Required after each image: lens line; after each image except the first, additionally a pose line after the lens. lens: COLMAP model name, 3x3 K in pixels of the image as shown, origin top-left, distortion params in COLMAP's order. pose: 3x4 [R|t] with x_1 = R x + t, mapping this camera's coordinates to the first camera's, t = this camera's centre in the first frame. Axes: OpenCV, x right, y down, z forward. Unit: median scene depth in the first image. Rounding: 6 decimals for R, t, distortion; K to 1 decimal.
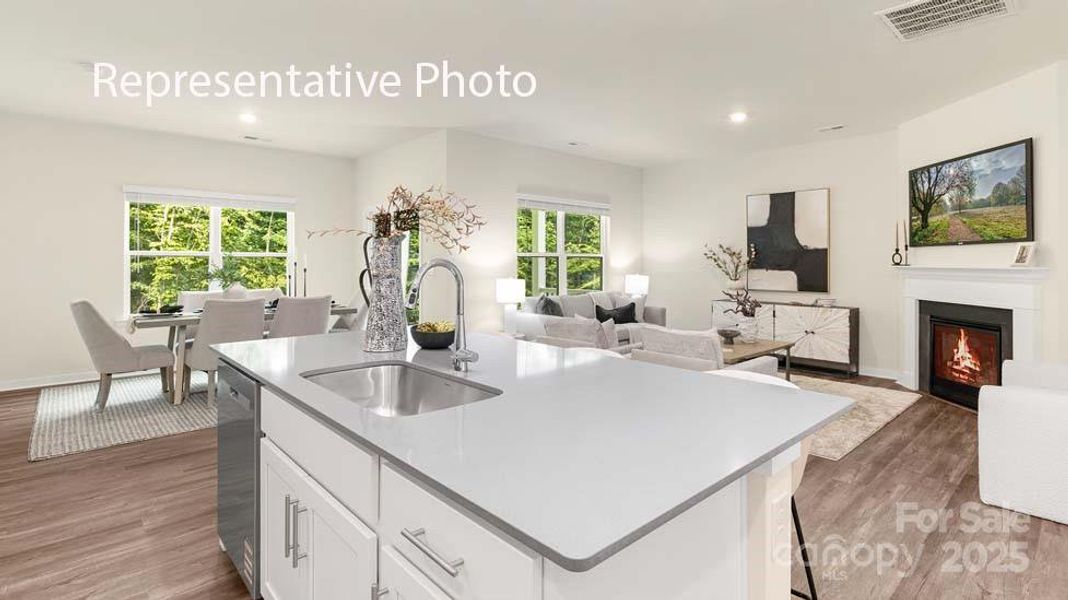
lens RADIAL K [[512.6, 0, 531.9], [0, 512.6, 252.3], [0, 0, 1]] dist [0.003735, 0.003327]
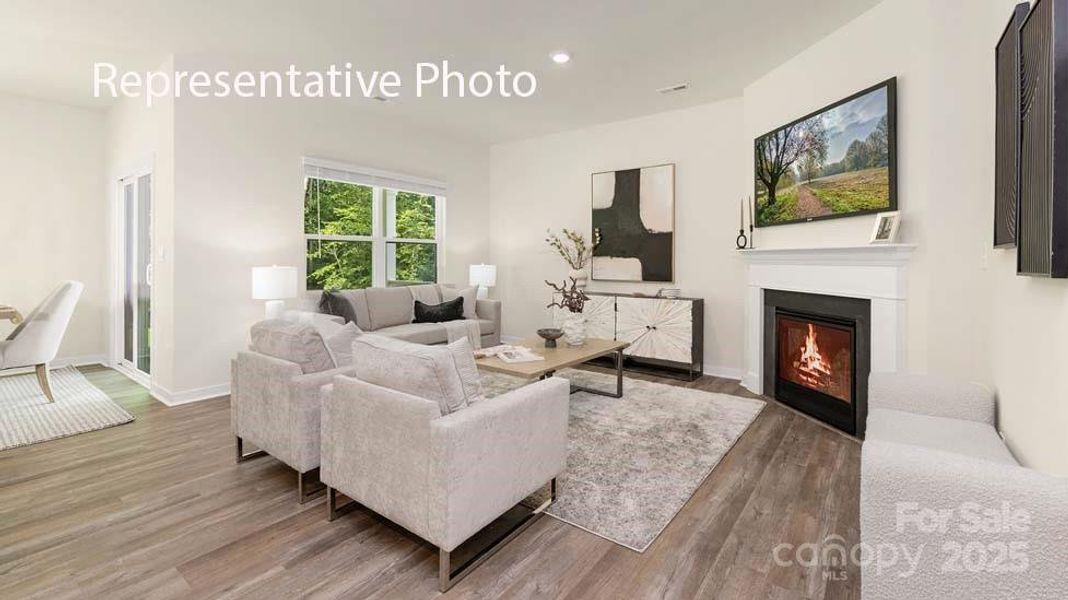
lens RADIAL K [[464.3, 0, 525.0], [0, 464.3, 254.2], [0, 0, 1]] dist [0.001034, -0.000287]
pose [[0.985653, 0.001491, 0.168777, 0.223566], [-0.003045, 0.999955, 0.008948, 0.028309], [-0.168756, -0.009333, 0.985614, 0.298587]]
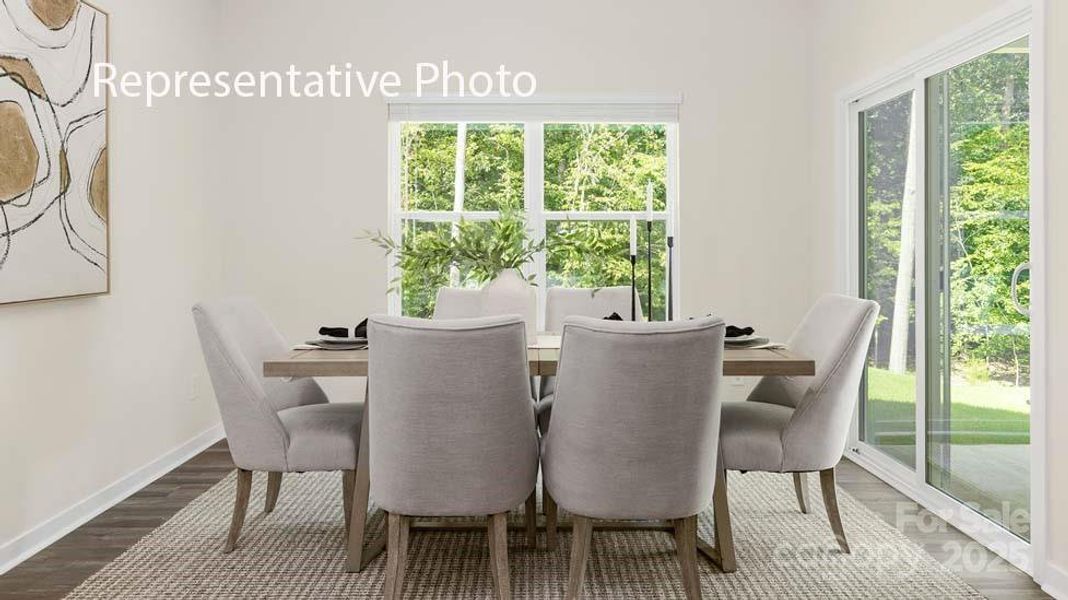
lens RADIAL K [[675.9, 0, 534.5], [0, 675.9, 291.6], [0, 0, 1]] dist [0.004388, 0.000393]
pose [[0.743899, 0.041221, -0.667020, -0.201403], [0.010952, 0.997210, 0.073841, 0.034228], [0.668203, -0.062236, 0.741372, 0.600969]]
